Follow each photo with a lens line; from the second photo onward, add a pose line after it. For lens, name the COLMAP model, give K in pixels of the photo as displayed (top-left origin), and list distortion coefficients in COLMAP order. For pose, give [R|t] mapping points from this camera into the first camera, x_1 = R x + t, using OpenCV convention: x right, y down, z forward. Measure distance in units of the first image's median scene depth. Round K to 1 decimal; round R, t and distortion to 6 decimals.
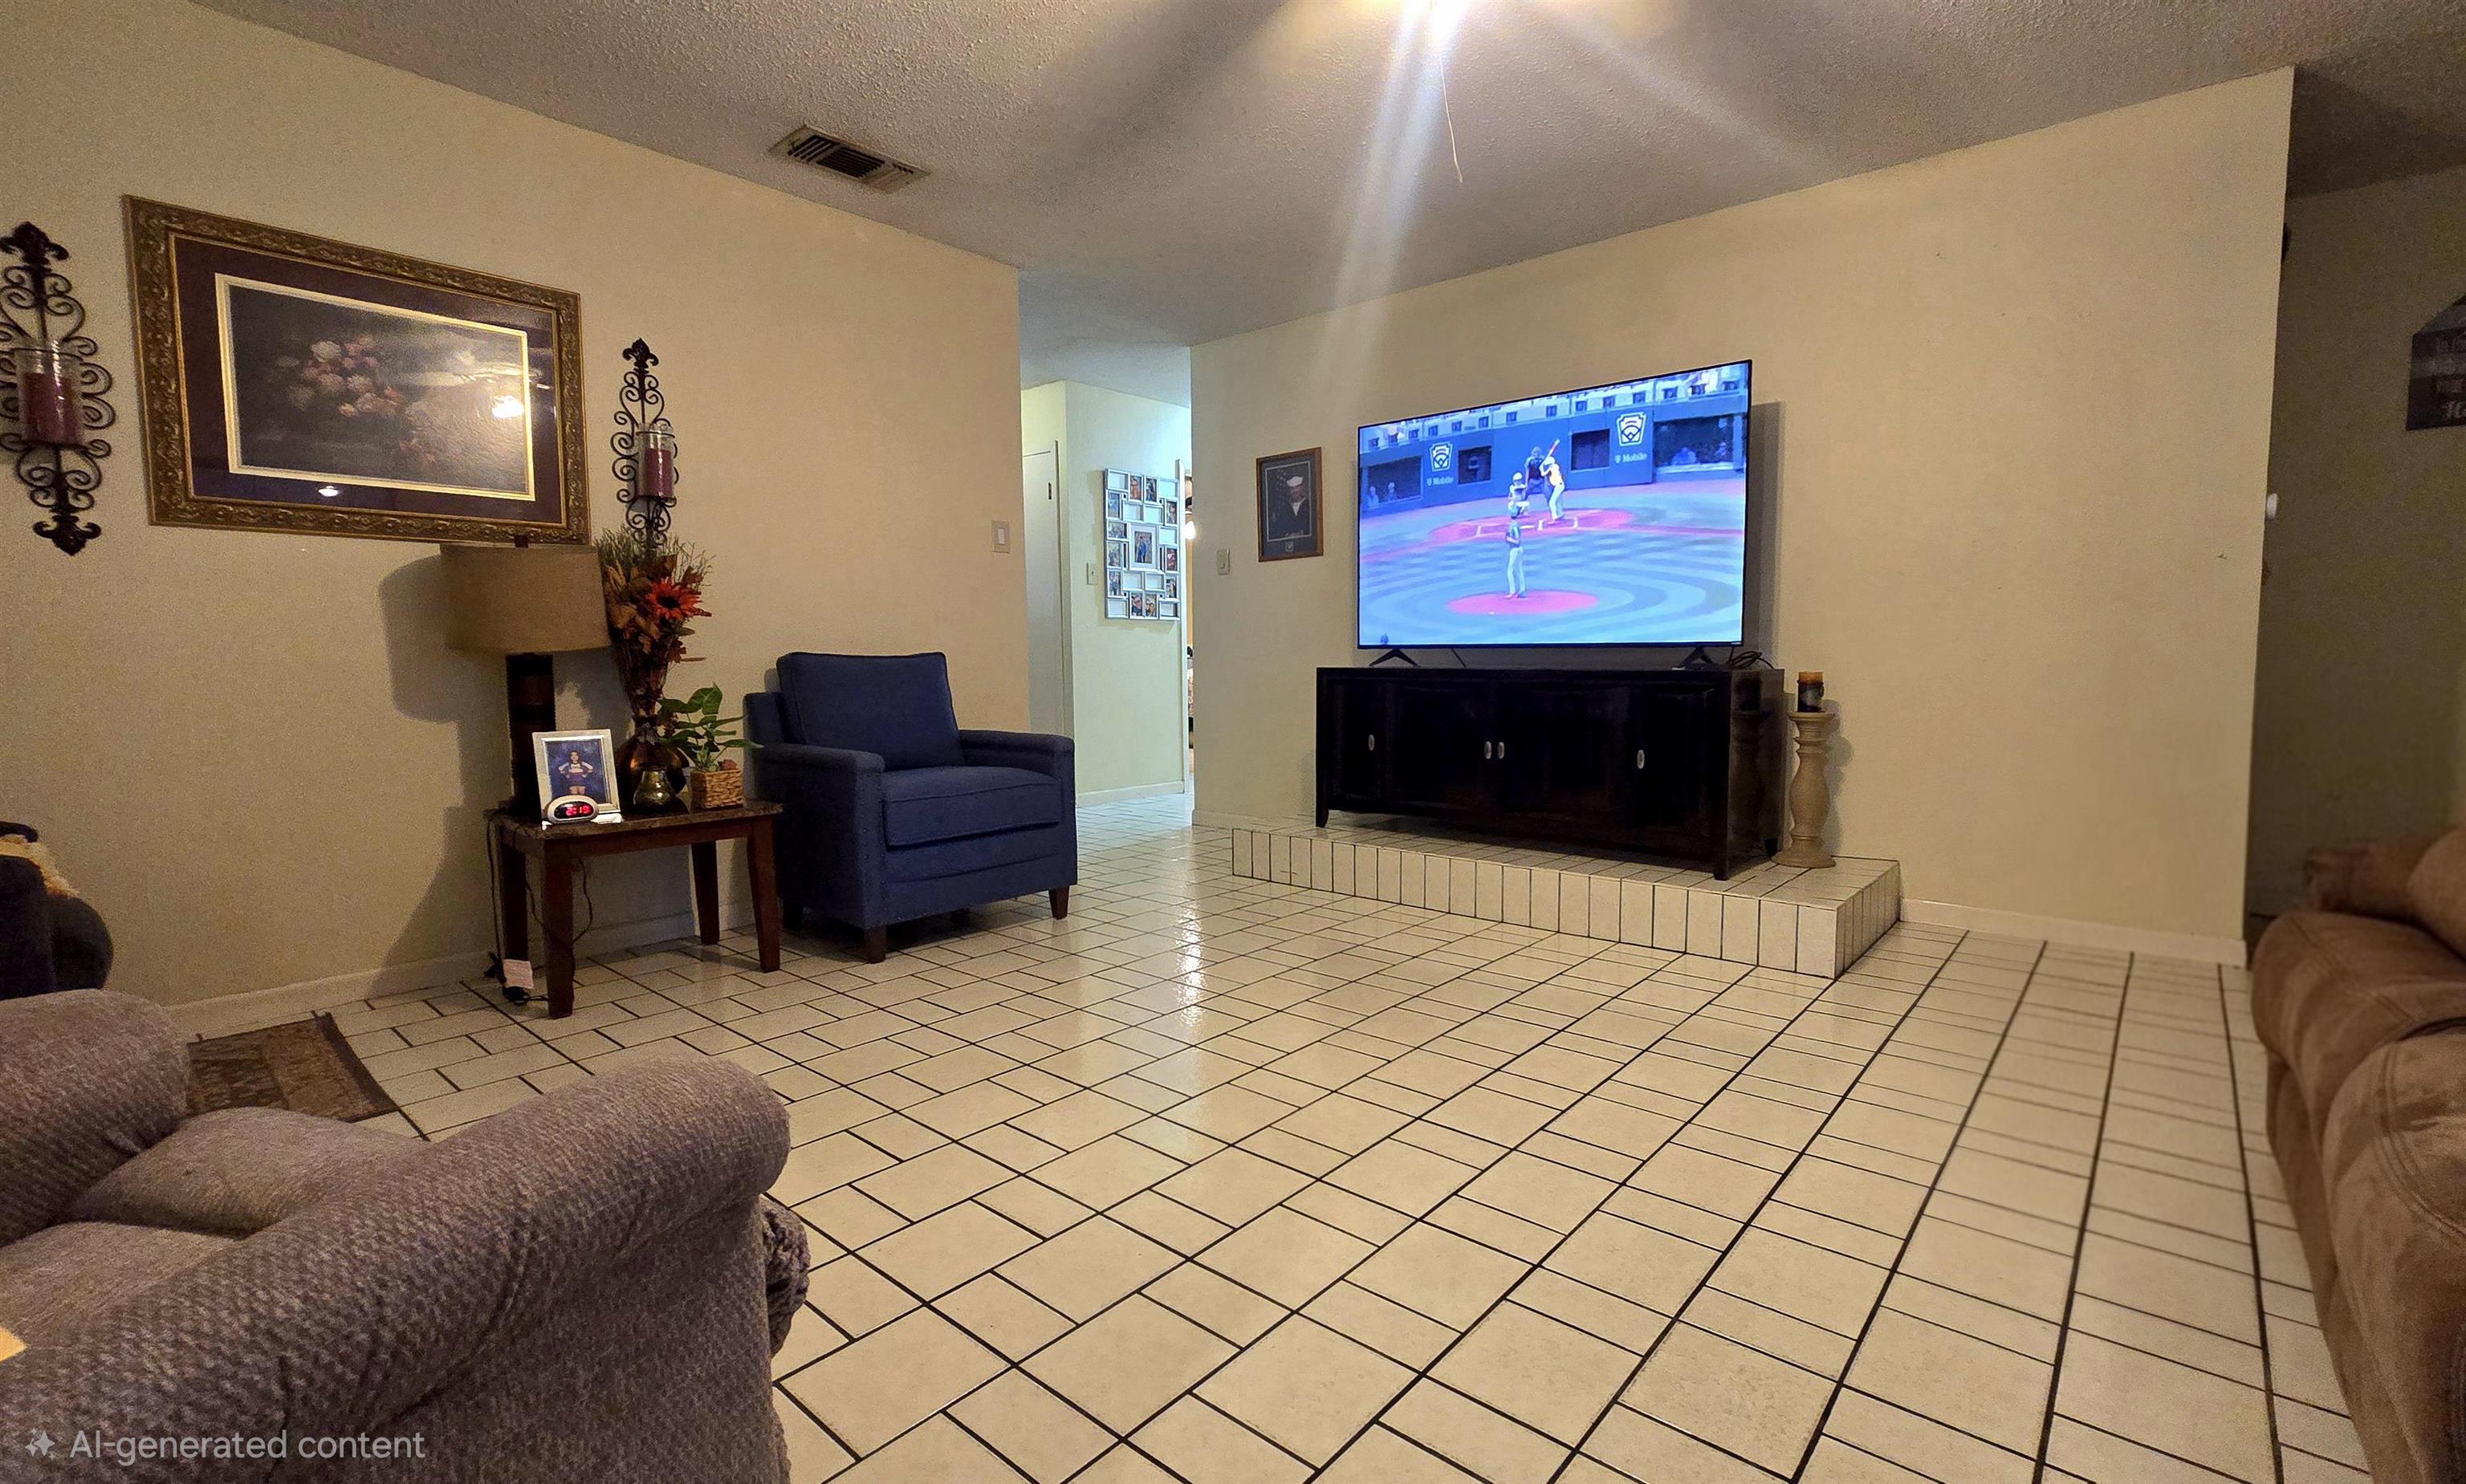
lens RADIAL K [[1074.3, 0, 1310.4], [0, 1074.3, 722.9], [0, 0, 1]] dist [-0.000965, 0.000767]
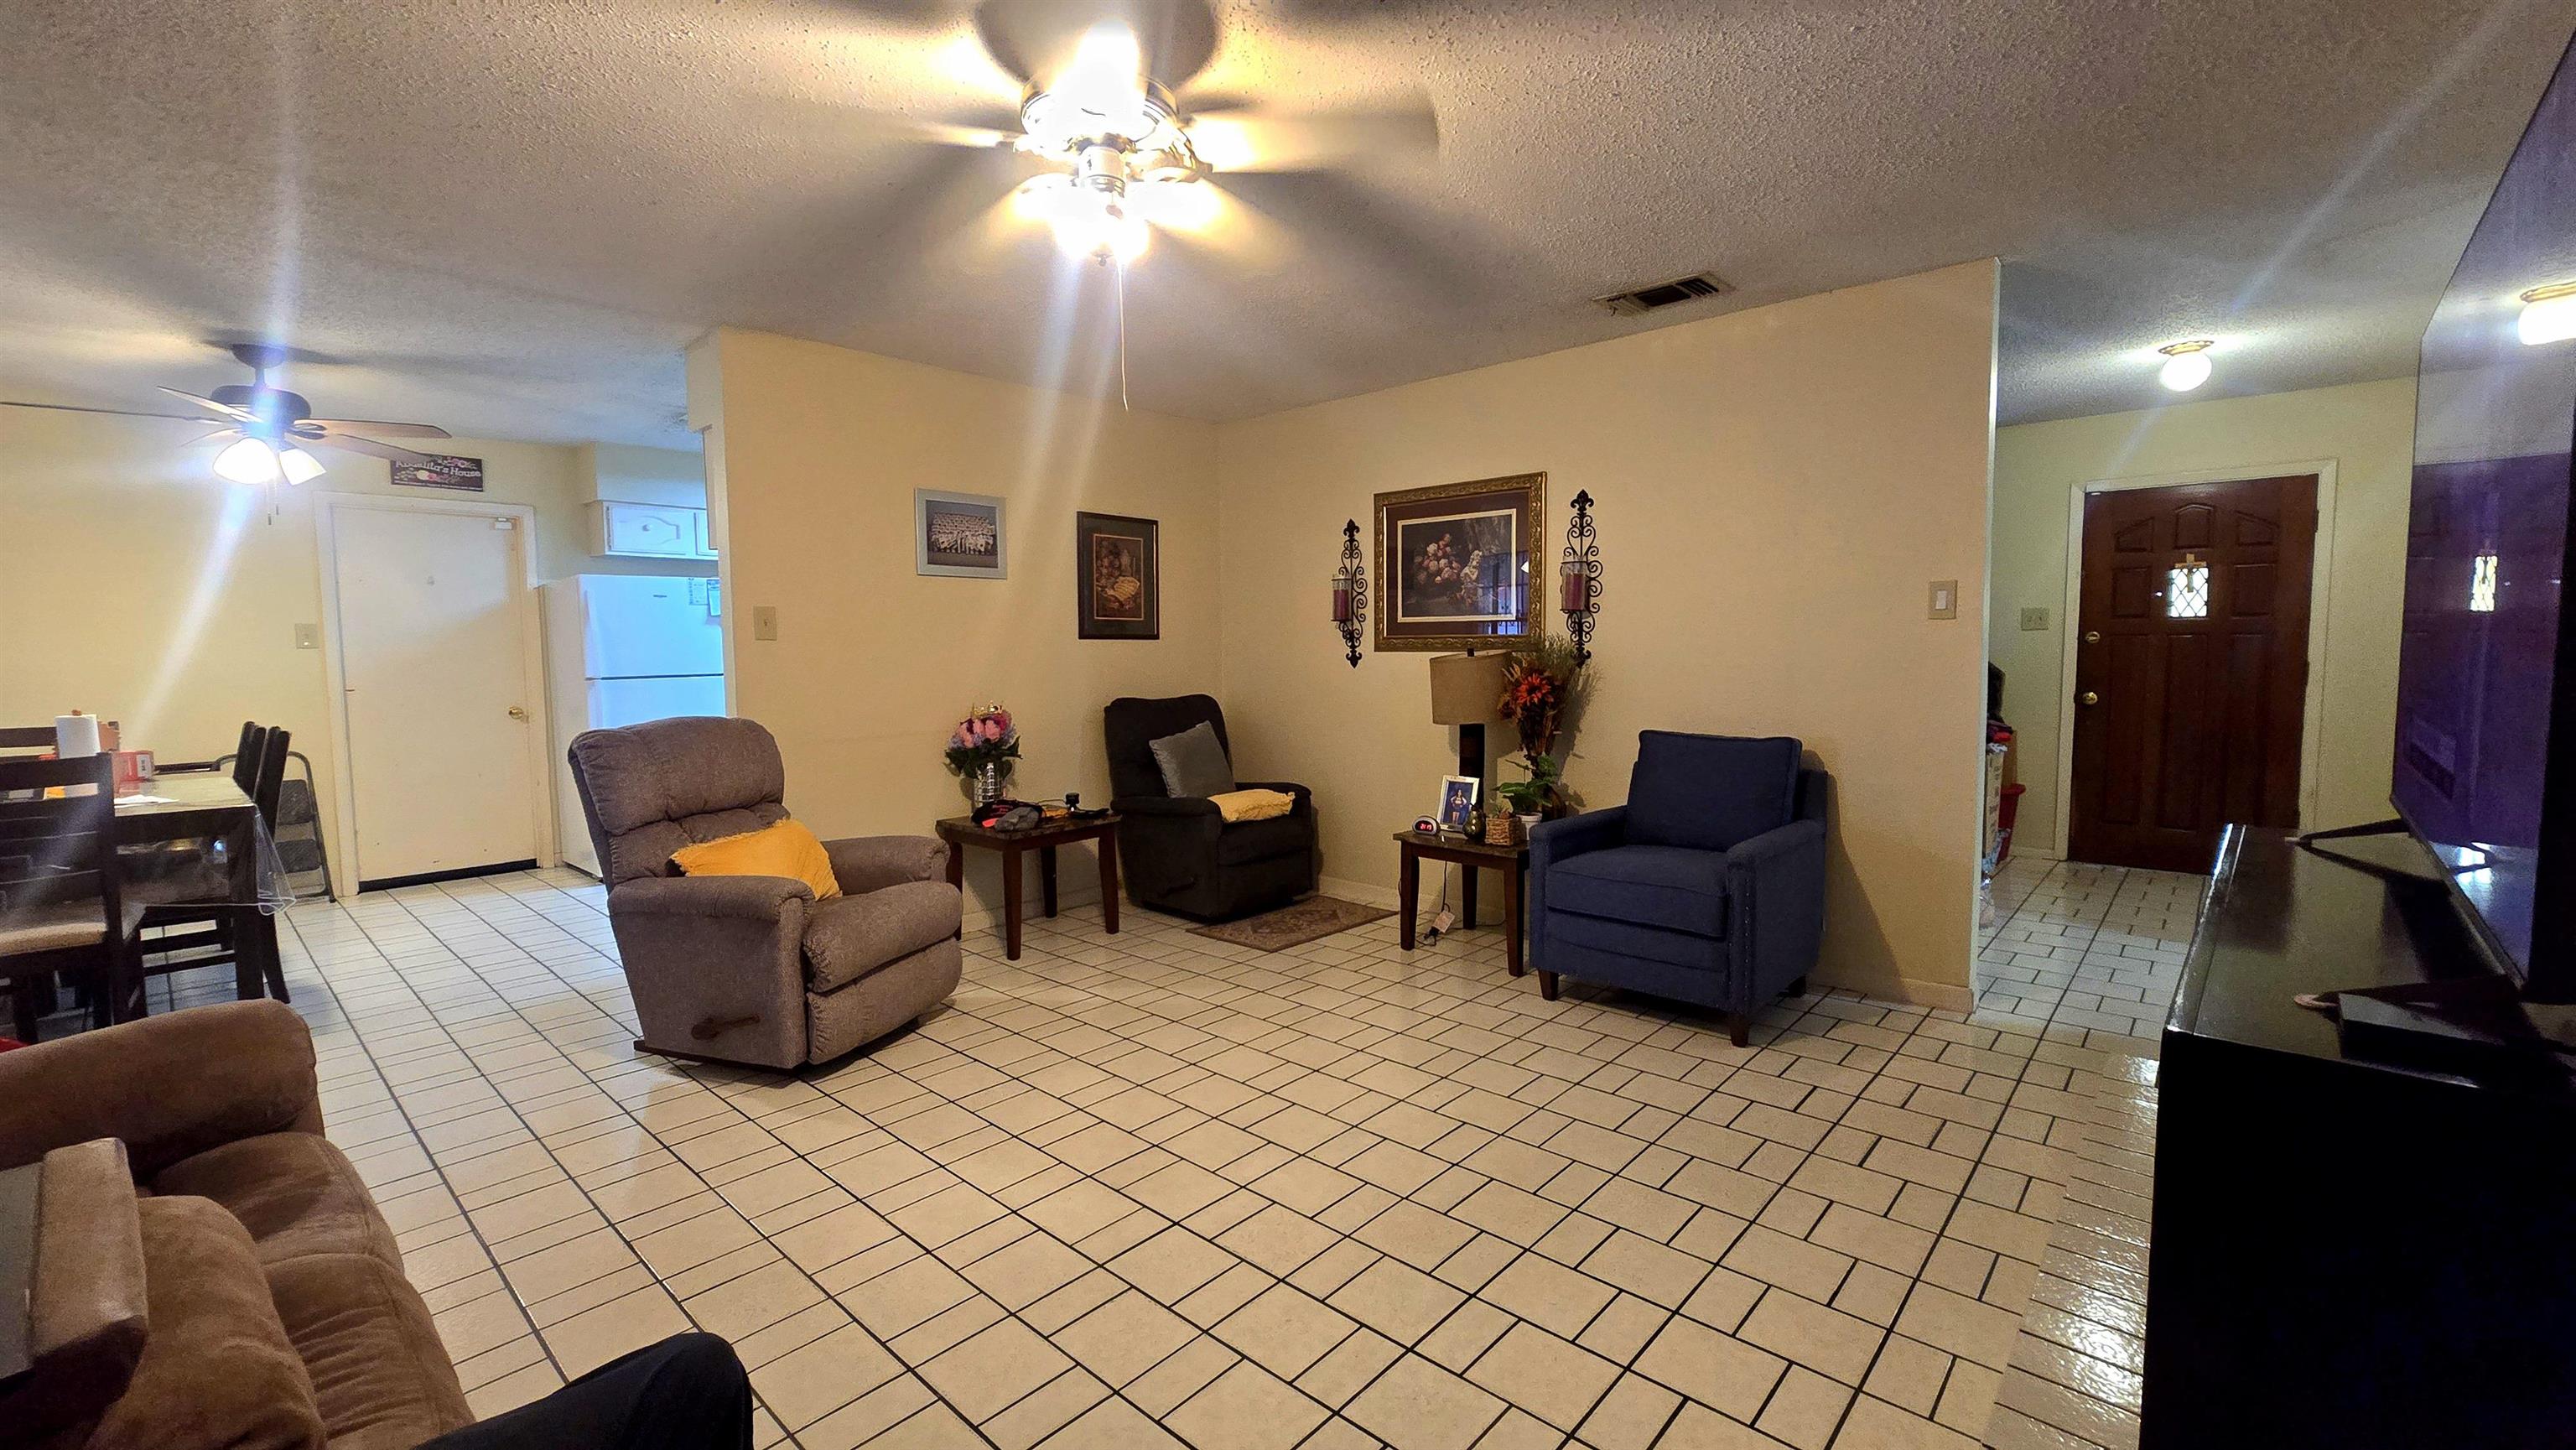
lens RADIAL K [[1071.7, 0, 1298.5], [0, 1071.7, 715.0], [0, 0, 1]] dist [-0.005127, 0.000639]
pose [[-0.054782, 0.073971, -0.995755, 0.786892], [-0.053303, 0.995613, 0.076893, -0.172085], [0.997075, 0.057289, -0.050599, 0.776097]]
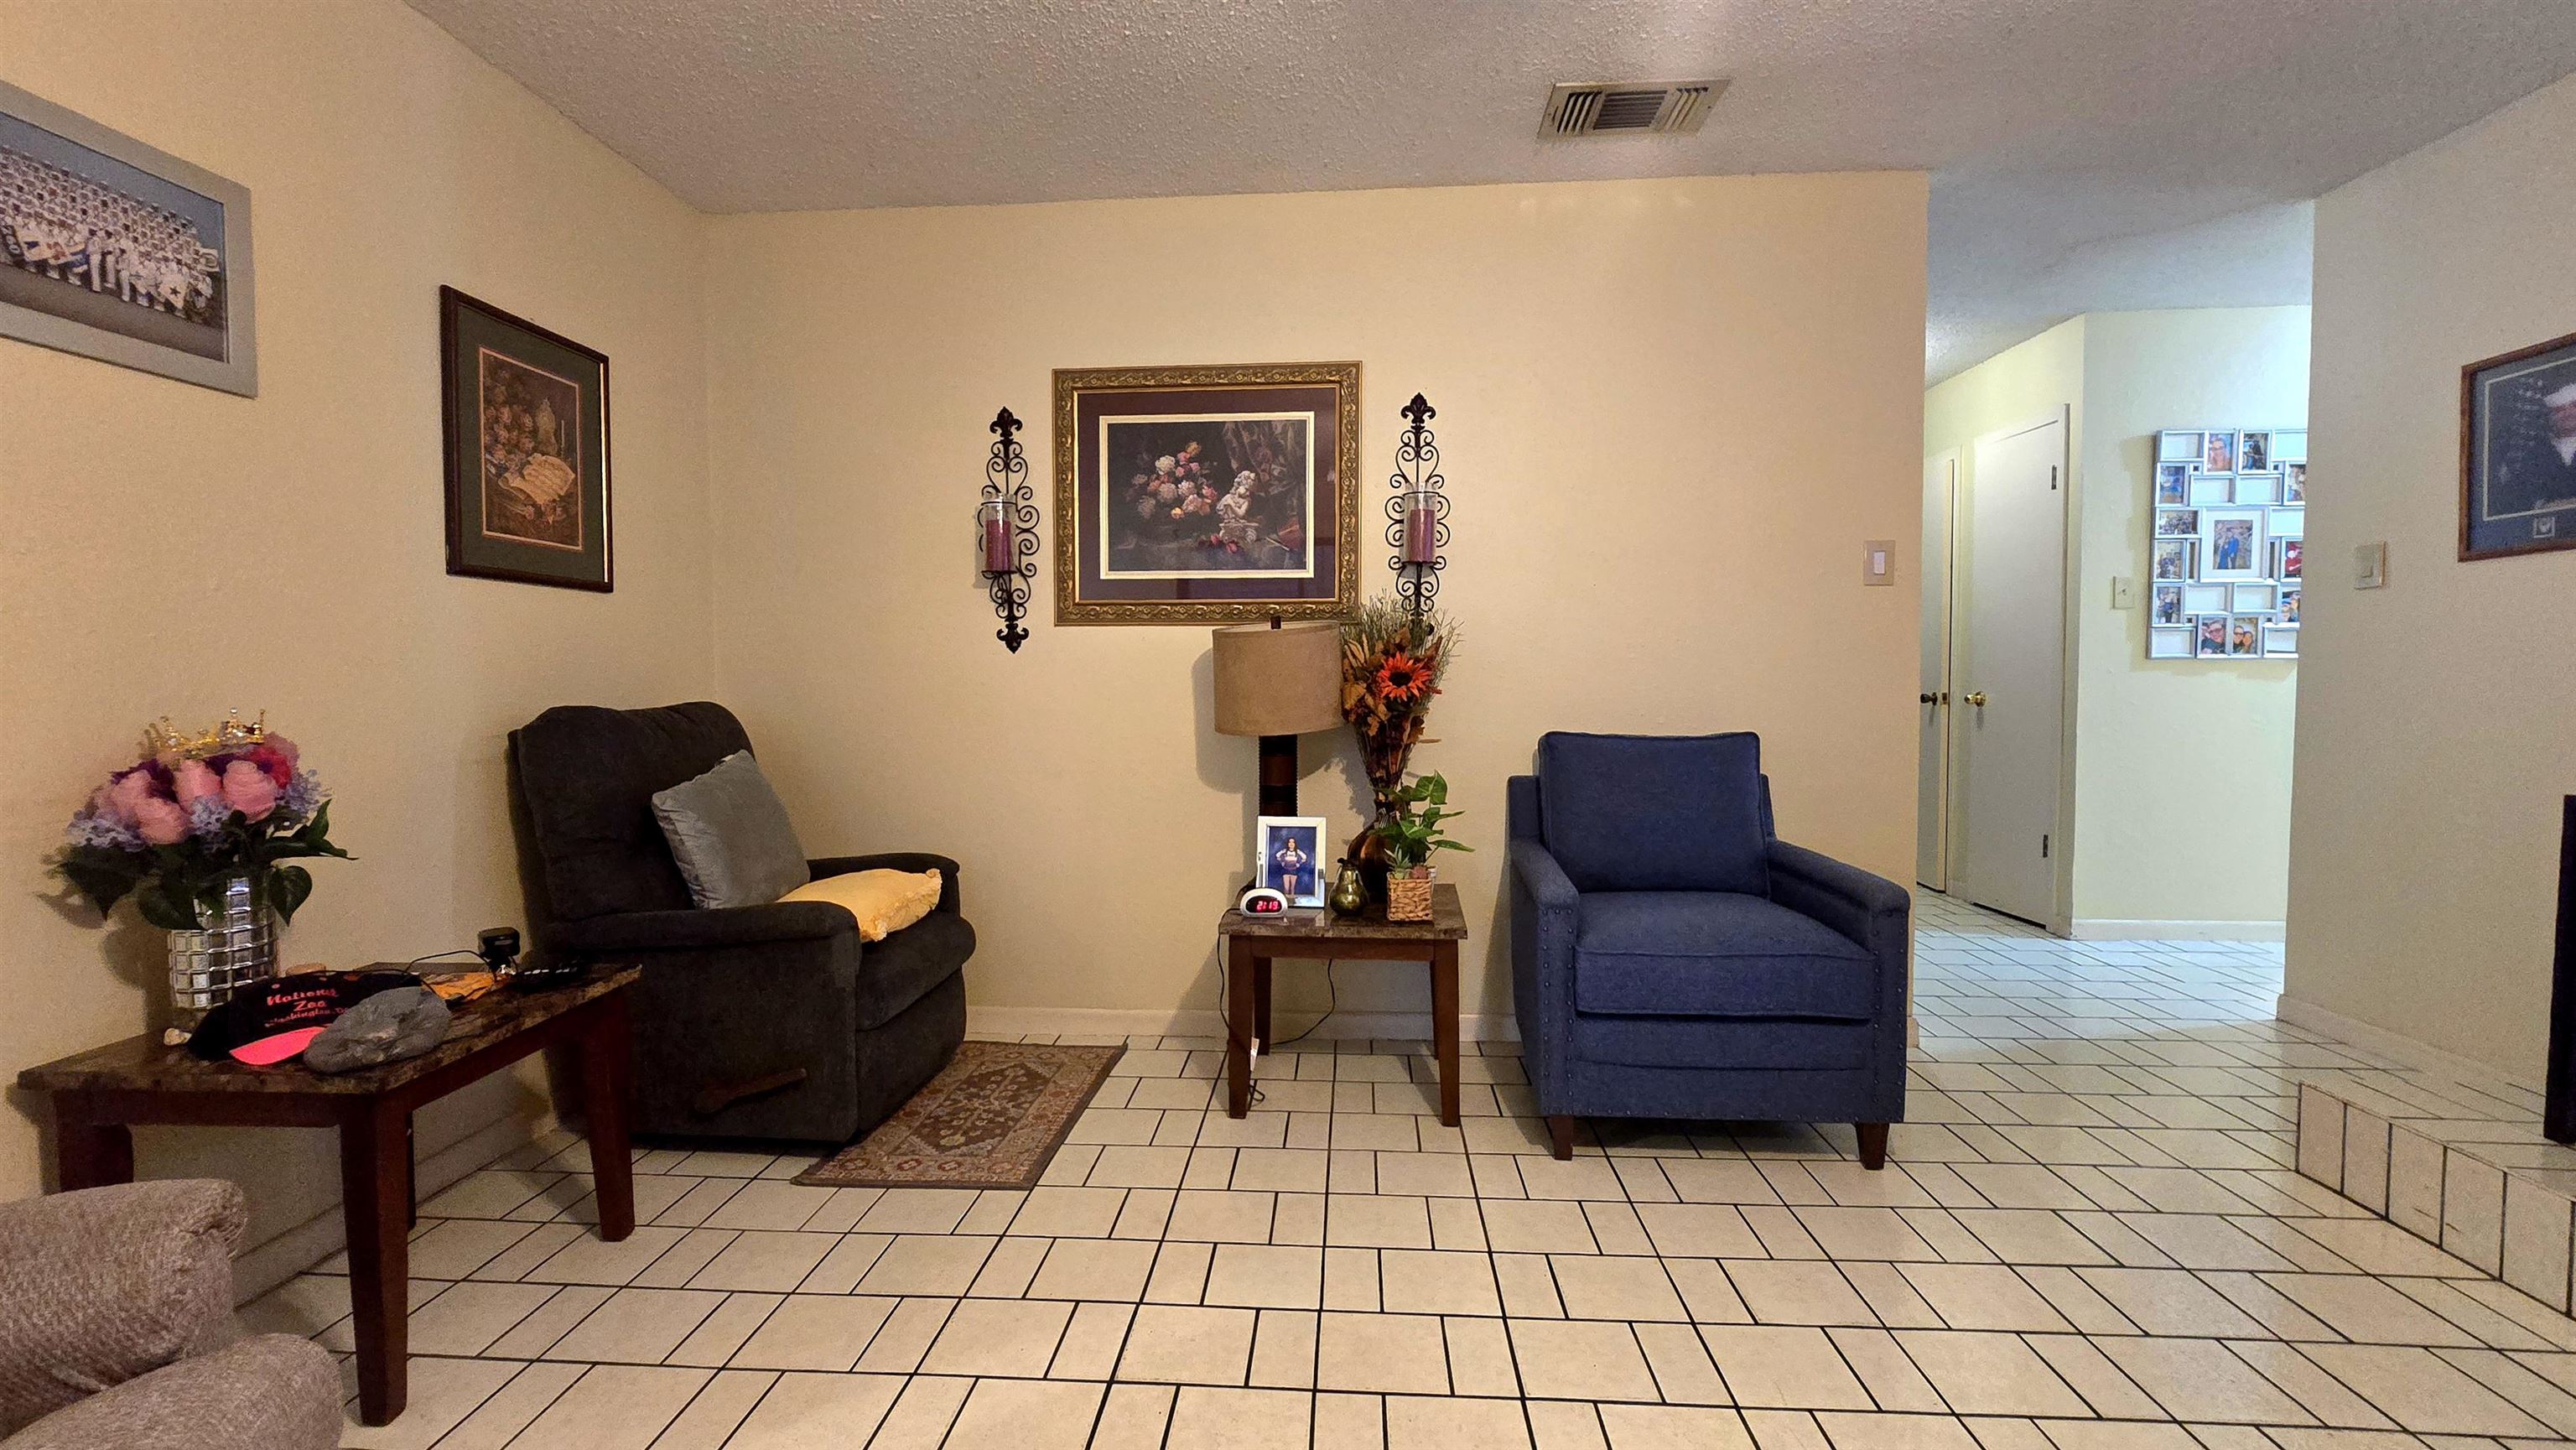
lens RADIAL K [[1071.7, 0, 1290.8], [0, 1071.7, 713.8], [0, 0, 1]] dist [-0.005127, 0.000639]
pose [[0.574247, 0.037703, -0.817813, 0.090729], [-0.052905, 0.998560, 0.008888, -0.086282], [0.816971, 0.038163, 0.575415, 0.406623]]
